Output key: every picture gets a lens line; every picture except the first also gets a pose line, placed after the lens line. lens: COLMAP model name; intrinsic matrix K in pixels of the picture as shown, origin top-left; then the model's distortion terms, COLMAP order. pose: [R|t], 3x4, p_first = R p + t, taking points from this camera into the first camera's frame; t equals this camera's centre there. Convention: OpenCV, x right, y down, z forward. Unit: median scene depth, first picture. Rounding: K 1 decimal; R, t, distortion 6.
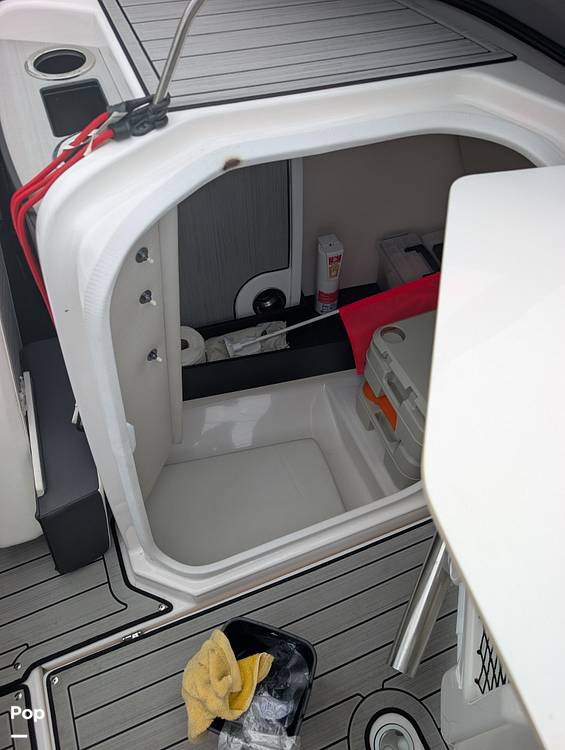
lens RADIAL K [[536.6, 0, 245.9], [0, 536.6, 376.1], [0, 0, 1]] dist [0.083544, -0.002187]
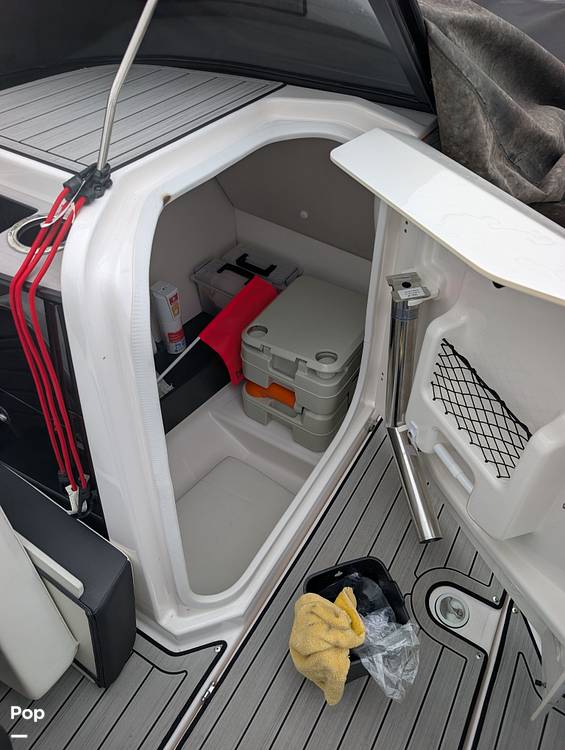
lens RADIAL K [[536.6, 0, 245.9], [0, 536.6, 376.1], [0, 0, 1]] dist [0.083544, -0.002187]
pose [[0.814070, -0.430843, 0.389442, -0.388074], [0.480454, 0.876328, -0.034829, 0.061179], [-0.326273, 0.215462, 0.920392, -0.066049]]
